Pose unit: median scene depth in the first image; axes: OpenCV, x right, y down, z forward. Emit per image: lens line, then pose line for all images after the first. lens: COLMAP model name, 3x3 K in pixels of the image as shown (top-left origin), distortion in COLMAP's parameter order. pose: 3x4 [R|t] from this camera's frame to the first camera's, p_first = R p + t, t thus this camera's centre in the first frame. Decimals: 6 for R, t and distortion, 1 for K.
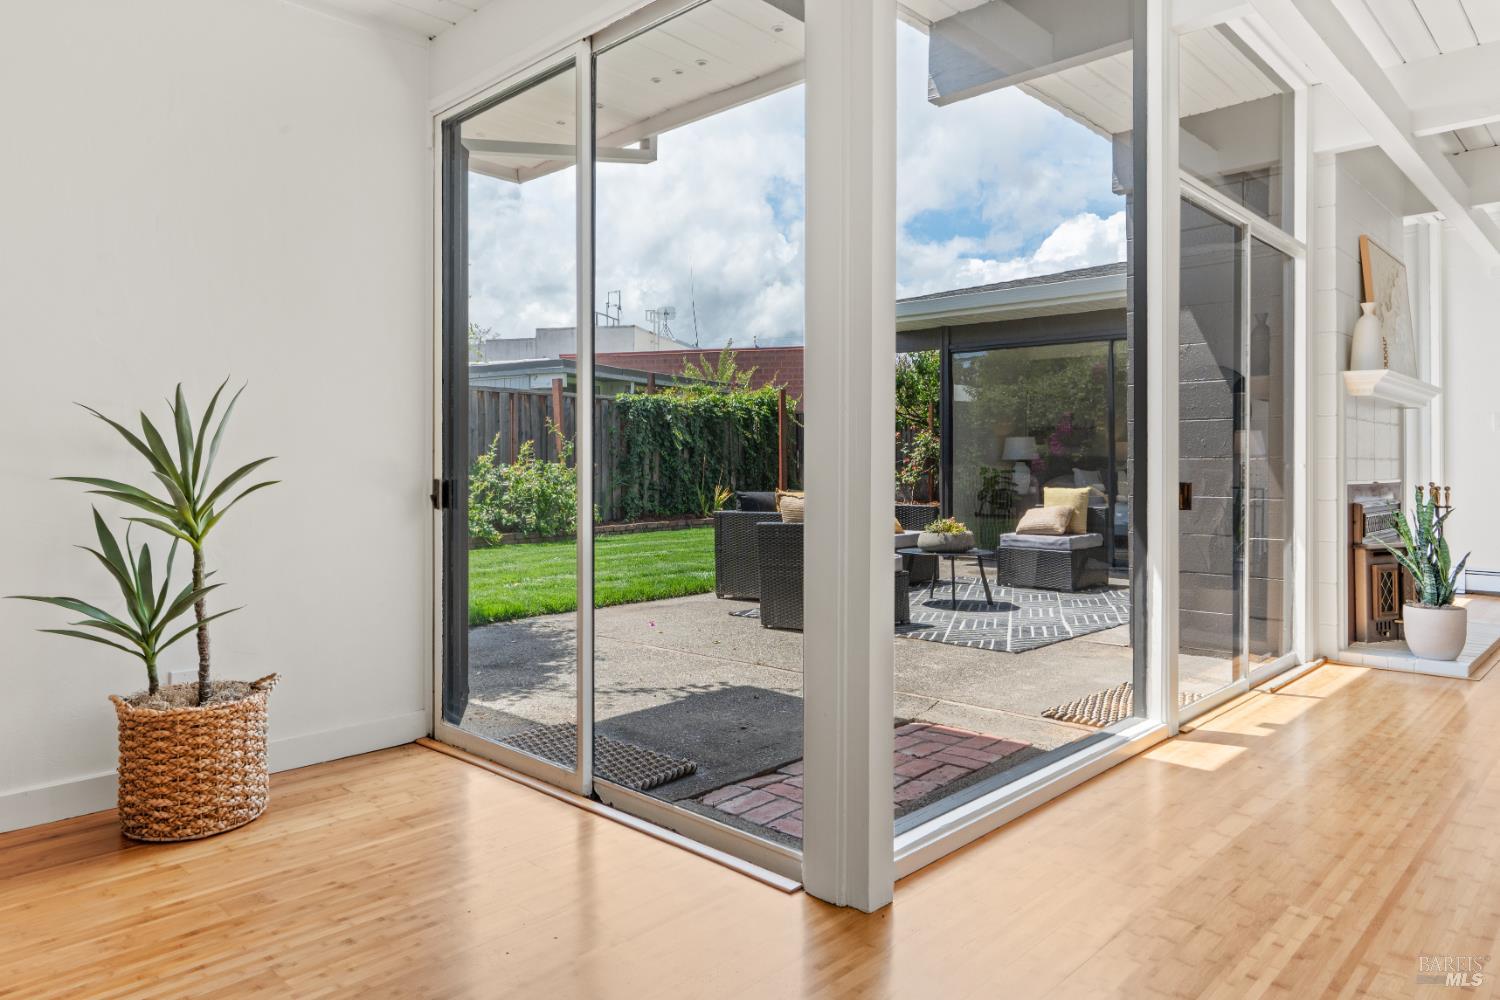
lens RADIAL K [[965.8, 0, 748.9], [0, 965.8, 487.3], [0, 0, 1]] dist [0.004175, -0.000652]
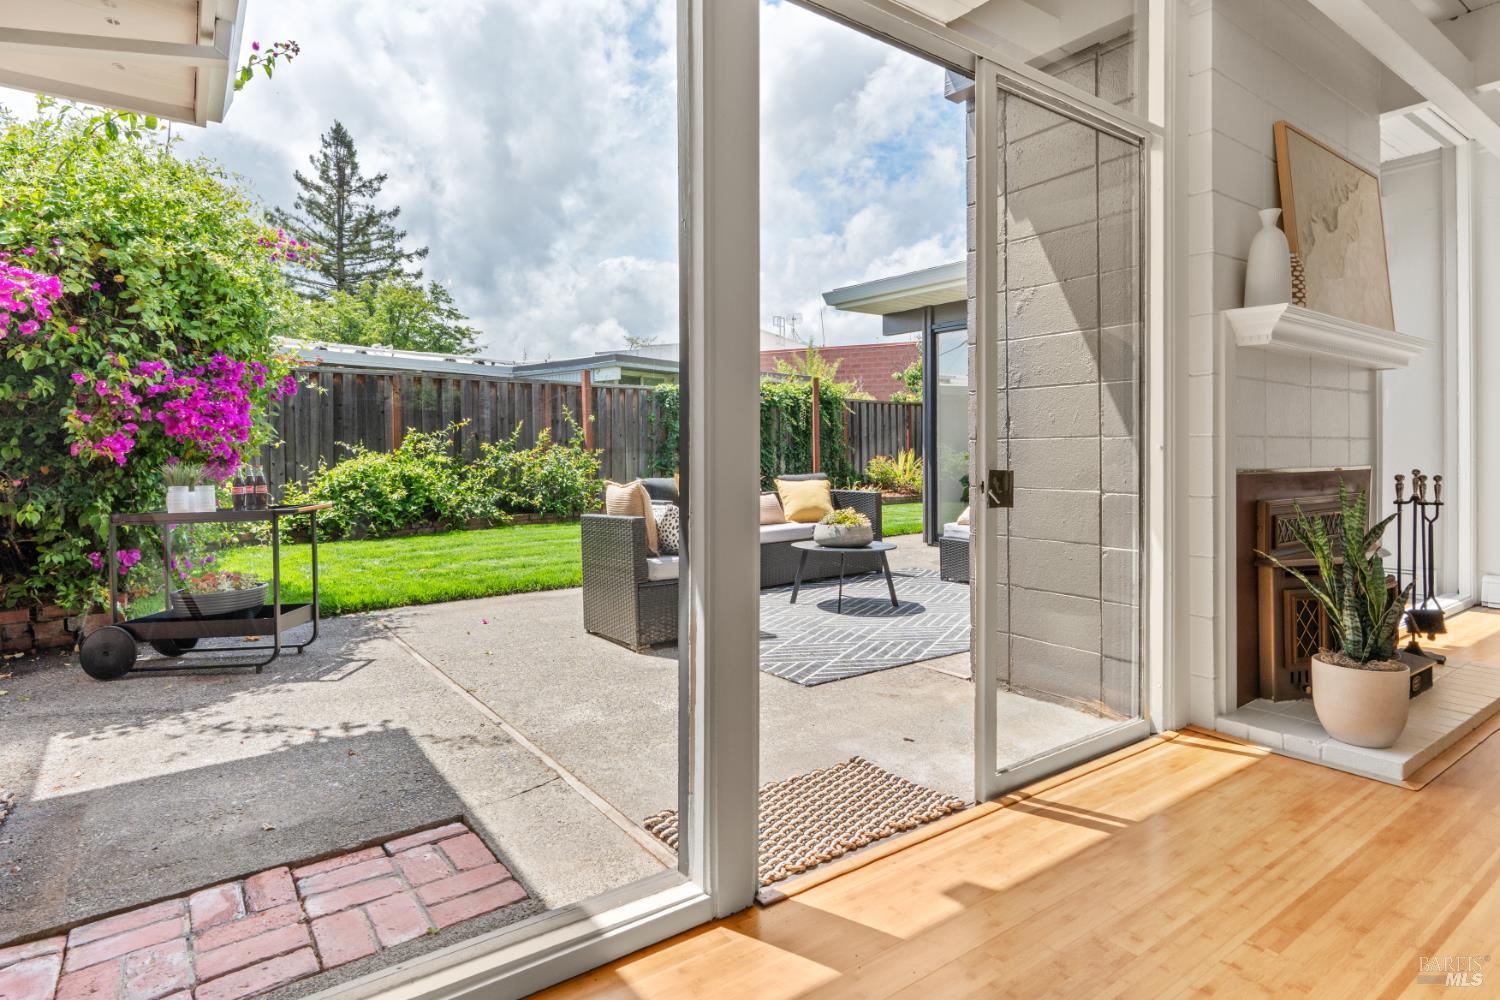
lens RADIAL K [[800.5, 0, 768.5], [0, 800.5, 469.9], [0, 0, 1]] dist [-0.001949, 0.000675]
pose [[0.985558, 0.000640, -0.169339, 0.324710], [-0.000400, 0.999999, 0.001451, -0.005750], [0.169340, -0.001363, 0.985557, 0.318900]]
